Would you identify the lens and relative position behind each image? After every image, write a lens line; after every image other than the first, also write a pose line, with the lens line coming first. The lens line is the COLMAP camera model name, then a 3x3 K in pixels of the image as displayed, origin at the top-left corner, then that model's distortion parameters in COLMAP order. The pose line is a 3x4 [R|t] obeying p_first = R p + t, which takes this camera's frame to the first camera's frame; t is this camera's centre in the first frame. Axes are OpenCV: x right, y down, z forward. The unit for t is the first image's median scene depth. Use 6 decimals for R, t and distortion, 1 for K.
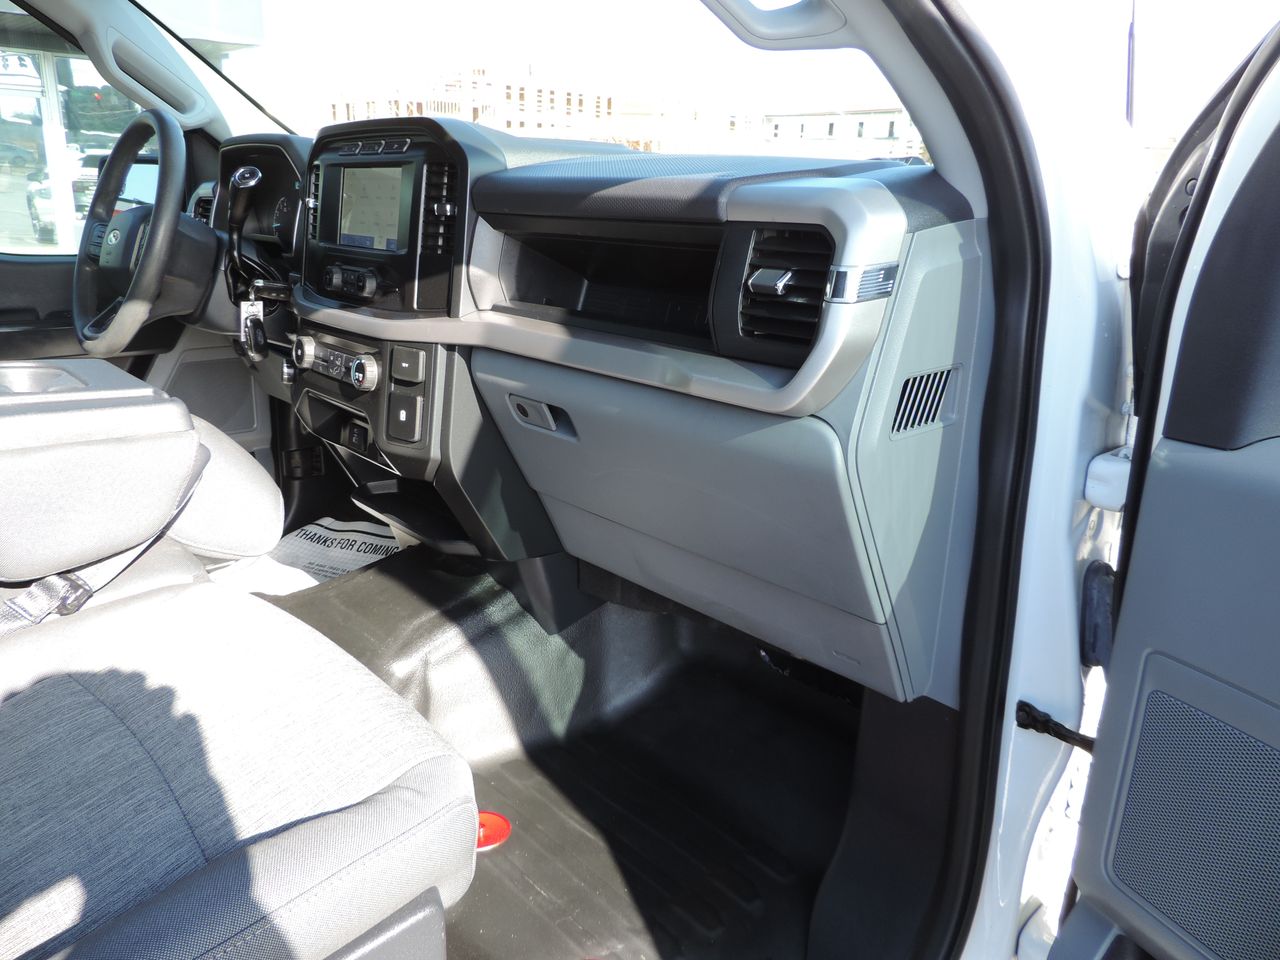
lens RADIAL K [[919.0, 0, 639.3], [0, 919.0, 485.7], [0, 0, 1]] dist [-0.004048, -0.014287]
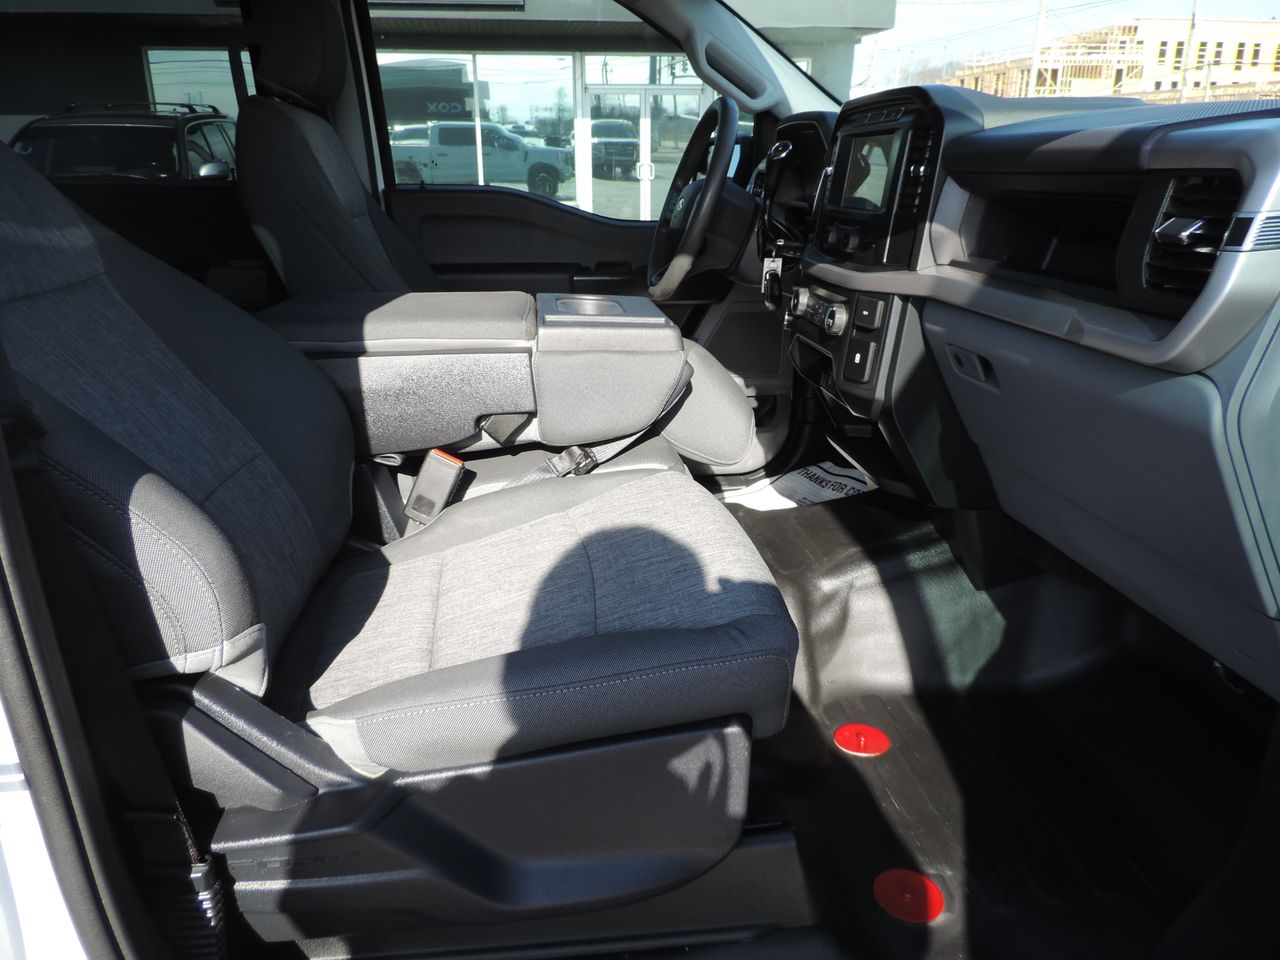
lens RADIAL K [[919.0, 0, 634.7], [0, 919.0, 485.3], [0, 0, 1]] dist [-0.004048, -0.014287]
pose [[0.811048, 0.158871, -0.562992, 0.169377], [-0.146390, 0.986914, 0.067608, 0.038333], [0.566366, 0.027583, 0.823692, -0.067086]]
